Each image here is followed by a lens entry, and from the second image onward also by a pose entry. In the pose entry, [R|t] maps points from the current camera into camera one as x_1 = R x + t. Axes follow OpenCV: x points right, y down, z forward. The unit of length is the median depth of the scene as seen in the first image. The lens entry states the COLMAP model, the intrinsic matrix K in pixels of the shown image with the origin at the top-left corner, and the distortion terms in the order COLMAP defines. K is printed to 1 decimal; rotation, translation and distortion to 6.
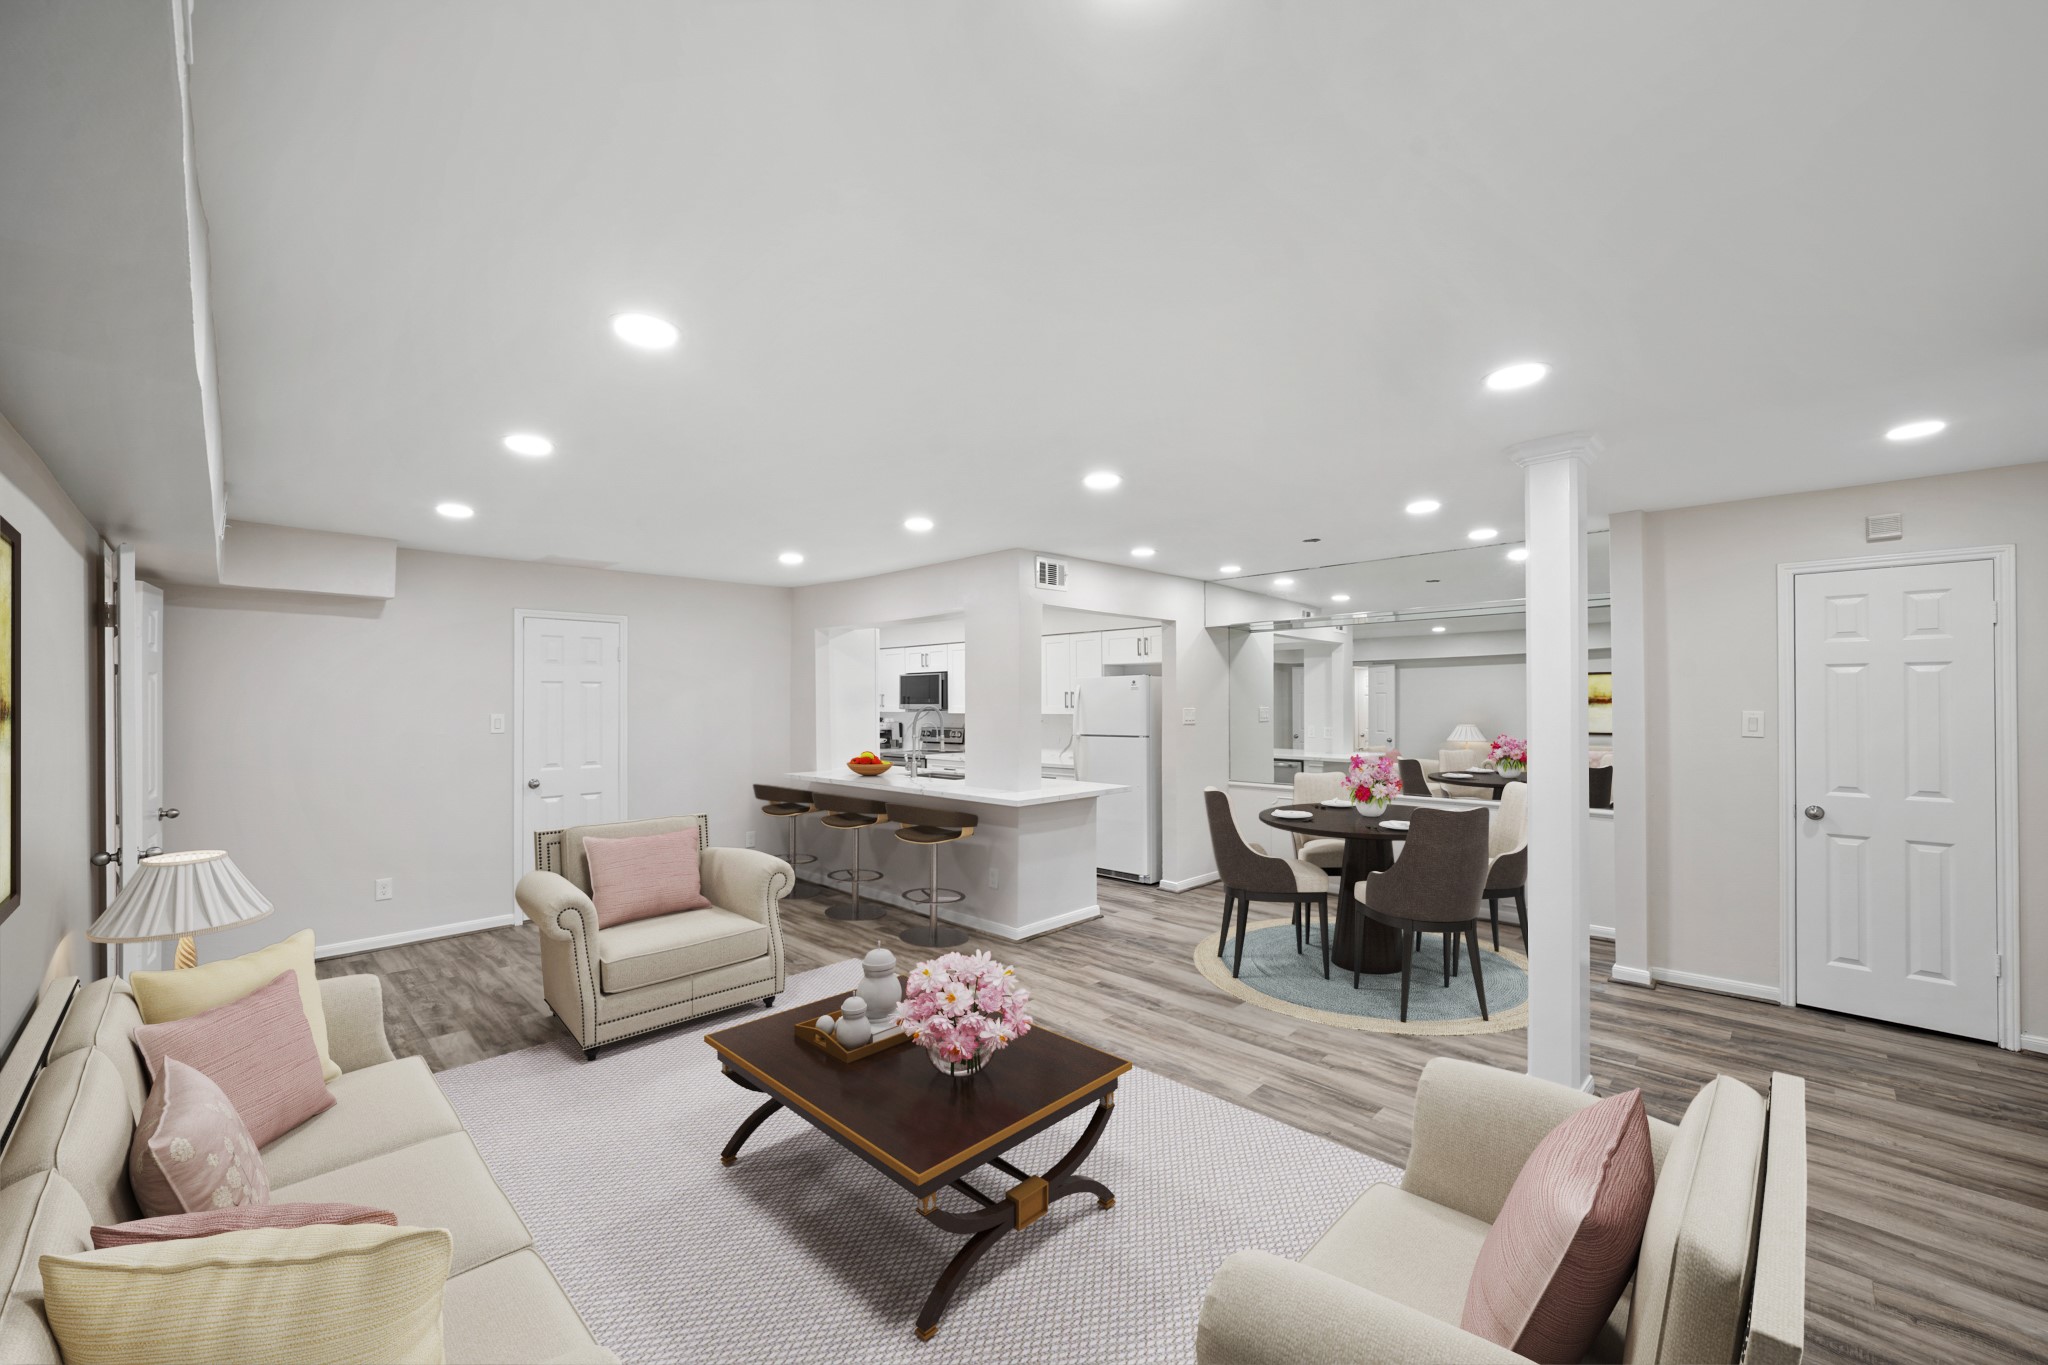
lens RADIAL K [[793.4, 0, 1019.9], [0, 793.4, 693.8], [0, 0, 1]] dist [-0.000409, 0.000647]
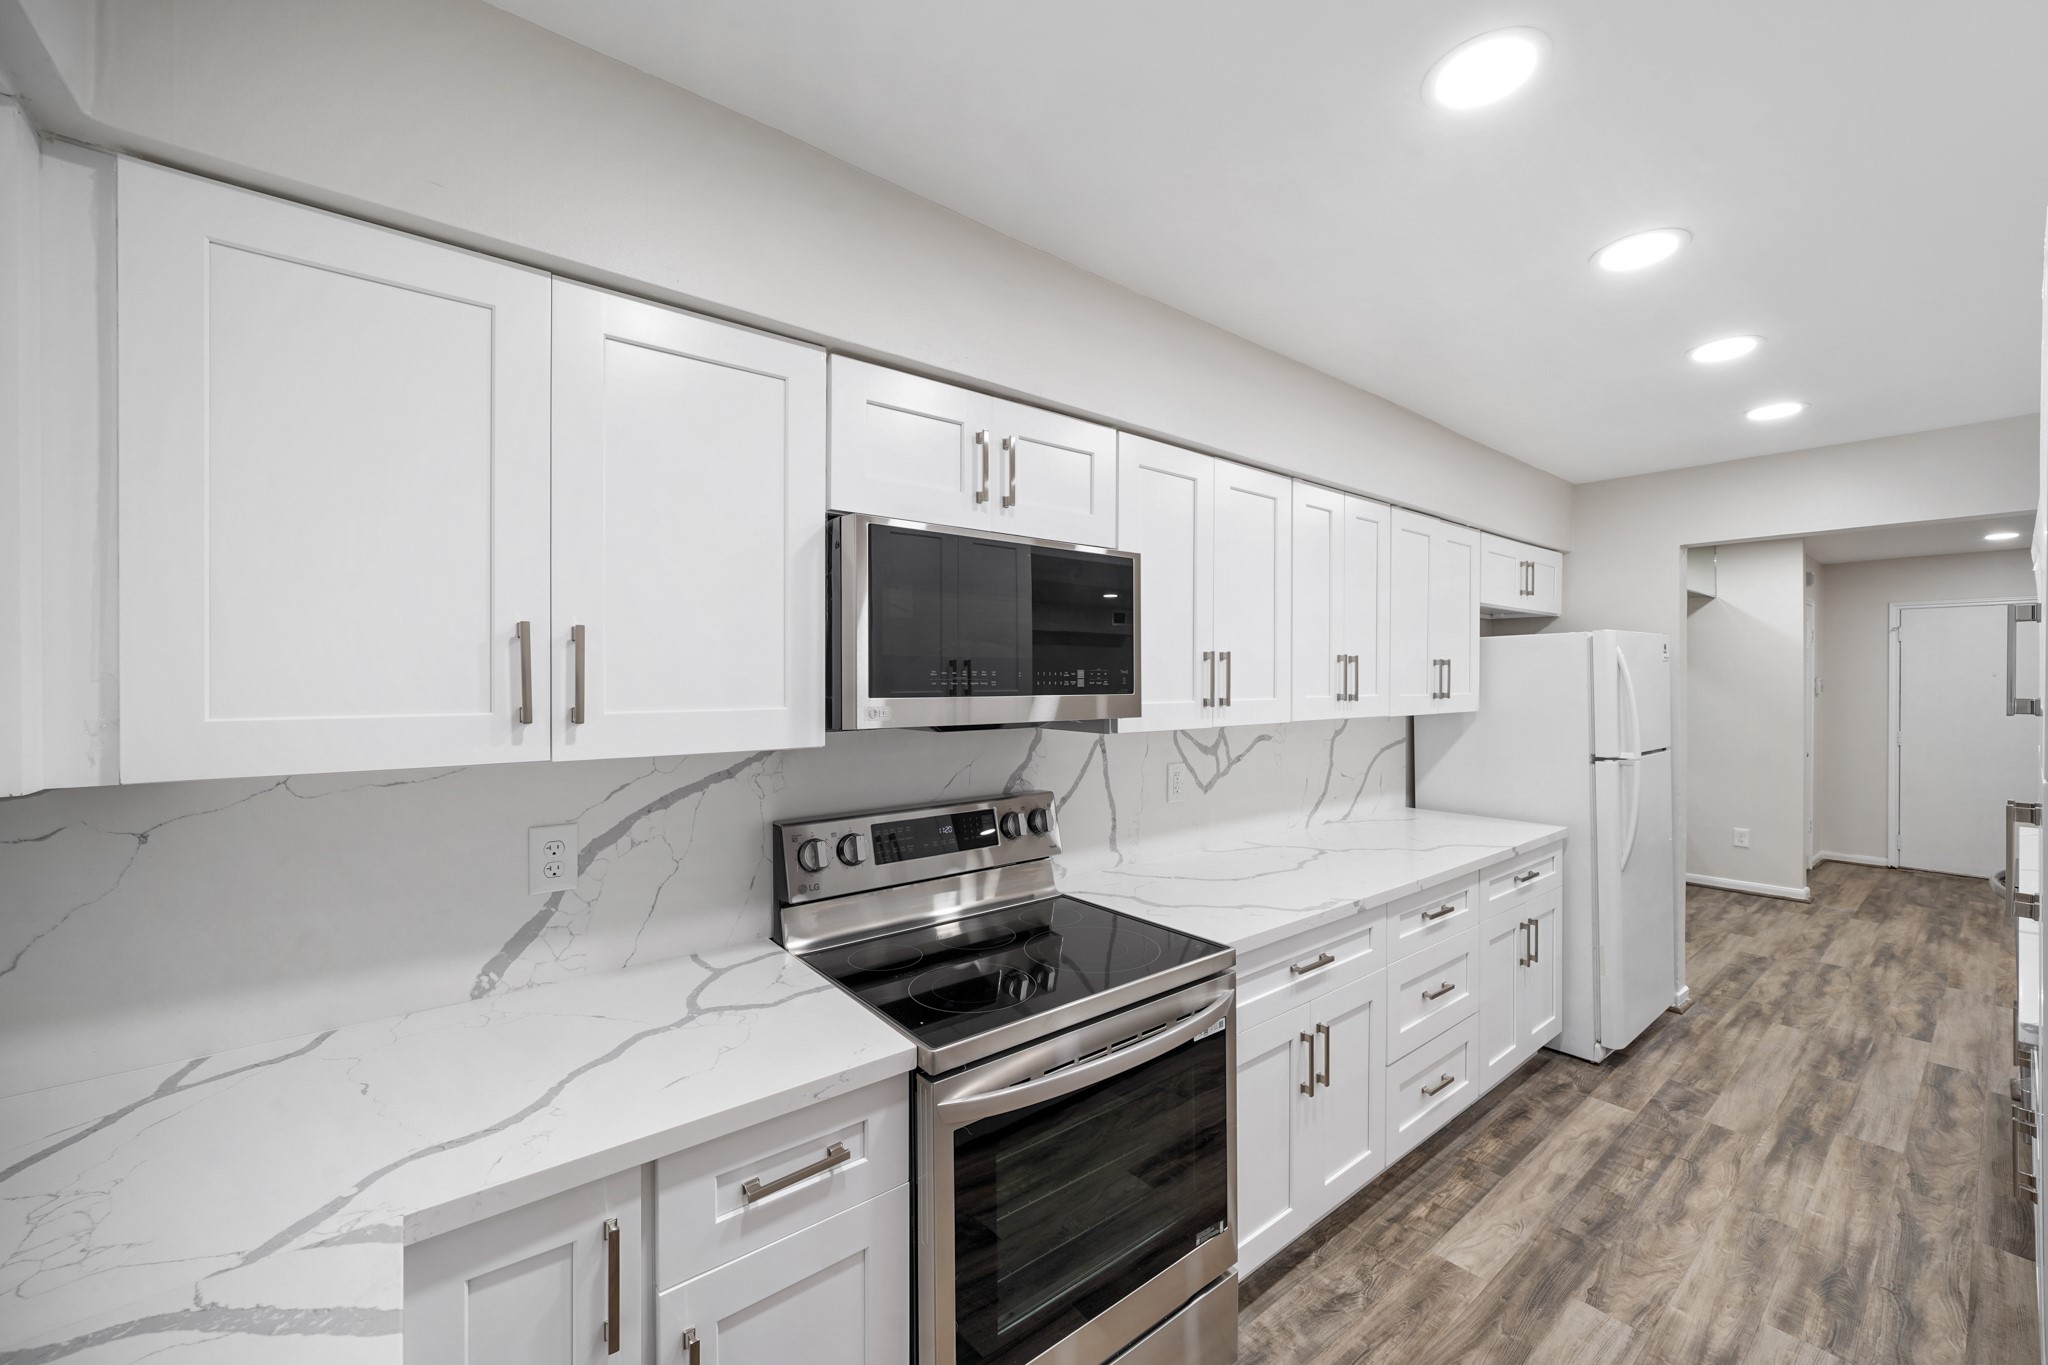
lens RADIAL K [[793.4, 0, 1025.7], [0, 793.4, 692.3], [0, 0, 1]] dist [-0.000409, 0.000647]
pose [[0.124912, 0.000893, 0.992167, -0.582033], [-0.004210, 0.999991, -0.000370, 0.022782], [-0.992159, -0.004131, 0.124914, 1.799557]]
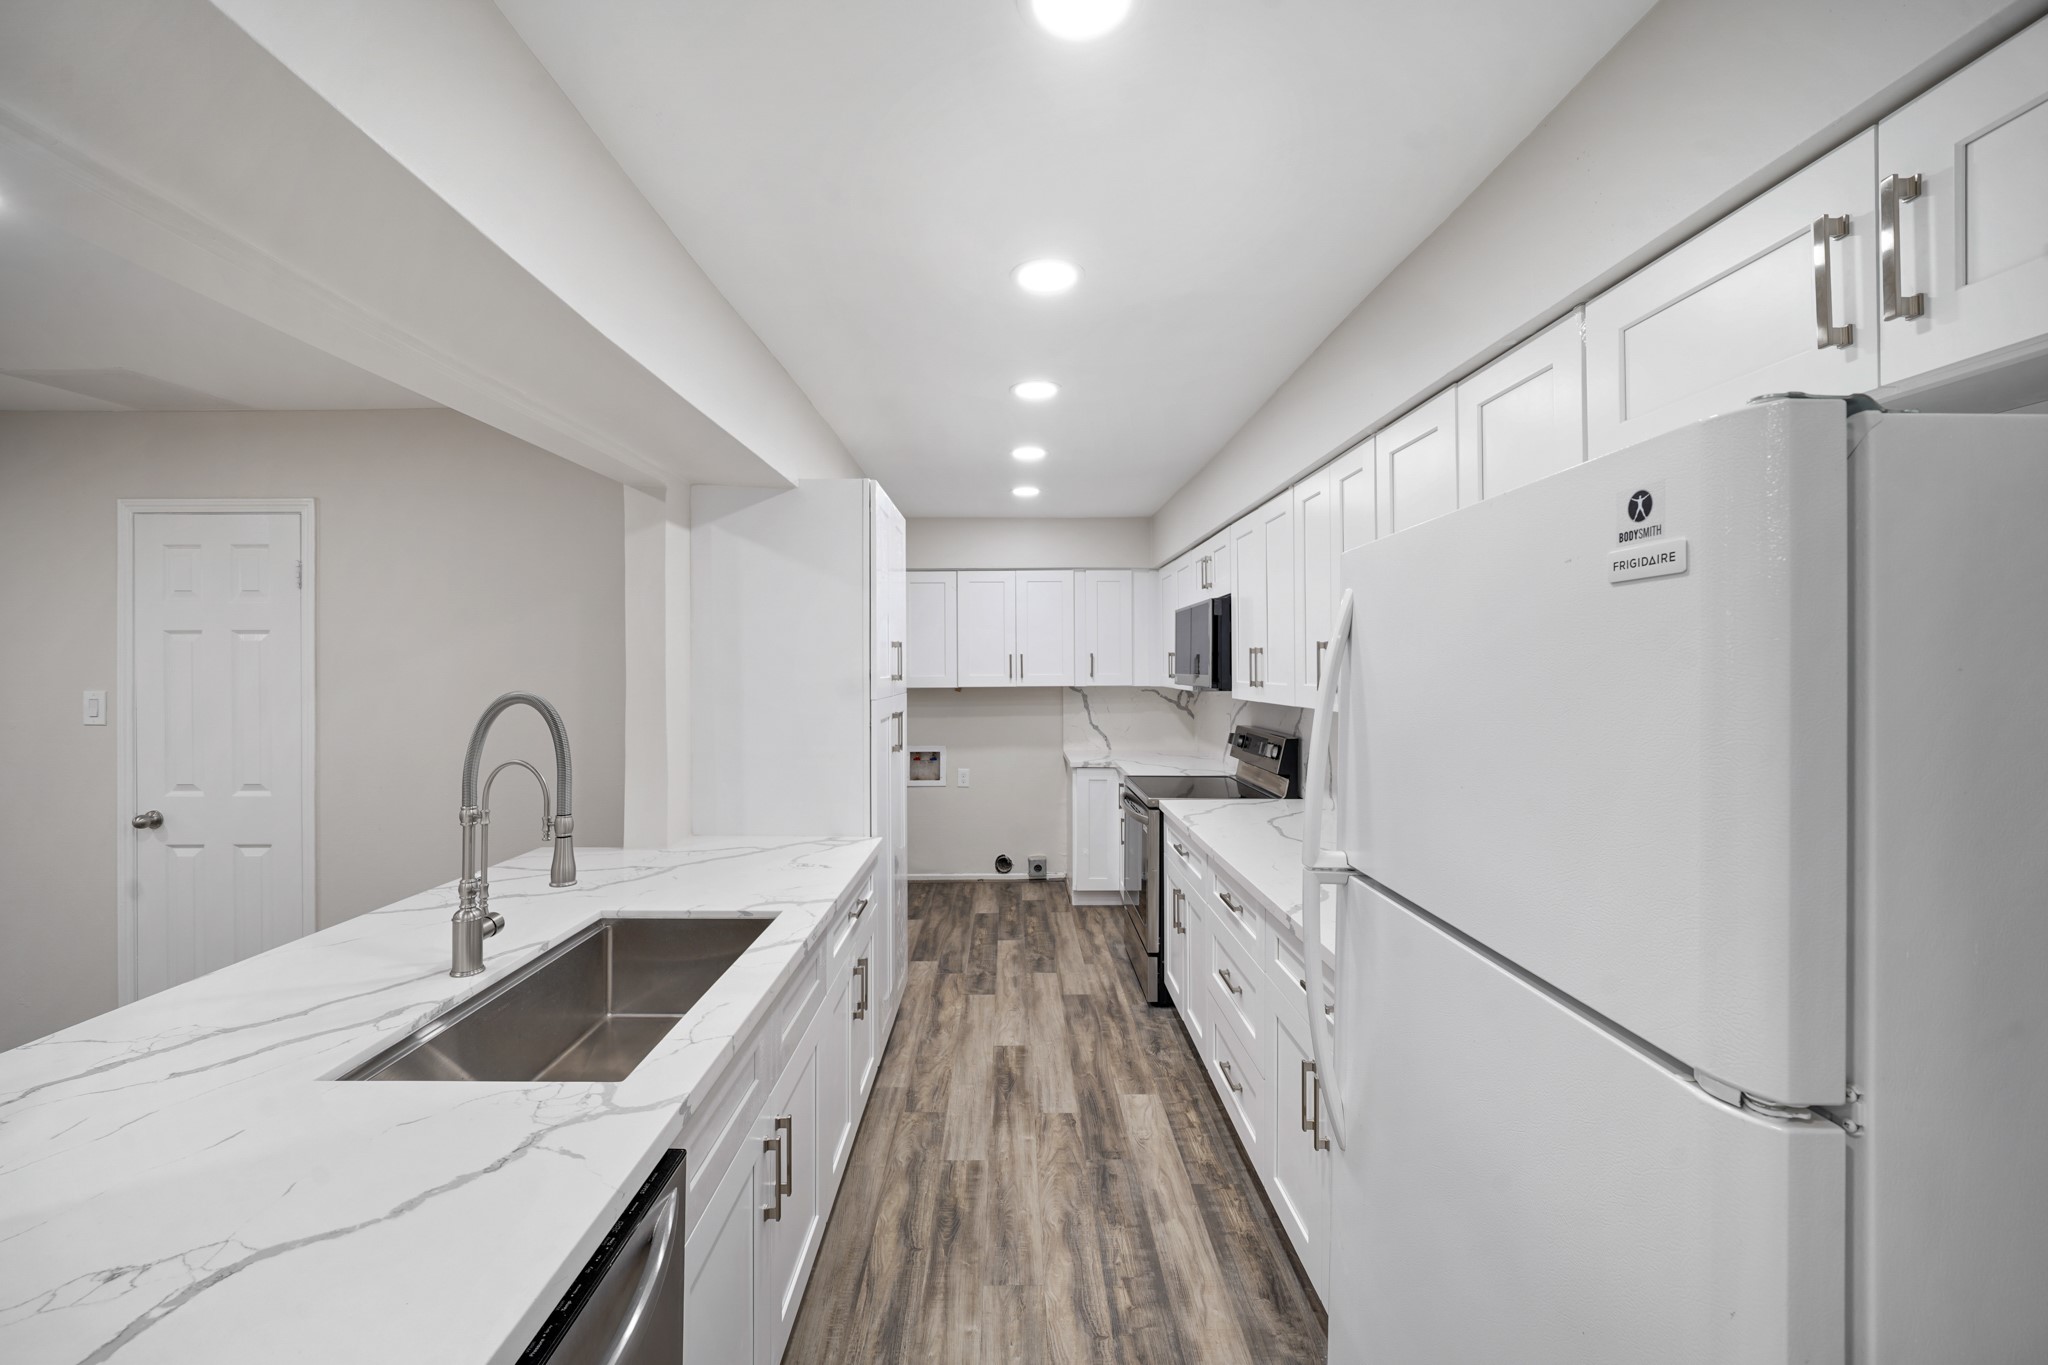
lens RADIAL K [[793.4, 0, 1006.8], [0, 793.4, 653.2], [0, 0, 1]] dist [-0.000409, 0.000647]
pose [[0.695511, -0.008652, -0.718464, 0.203743], [0.006013, 0.999963, -0.006221, 0.007312], [0.718491, 0.000007, 0.695537, 1.162002]]
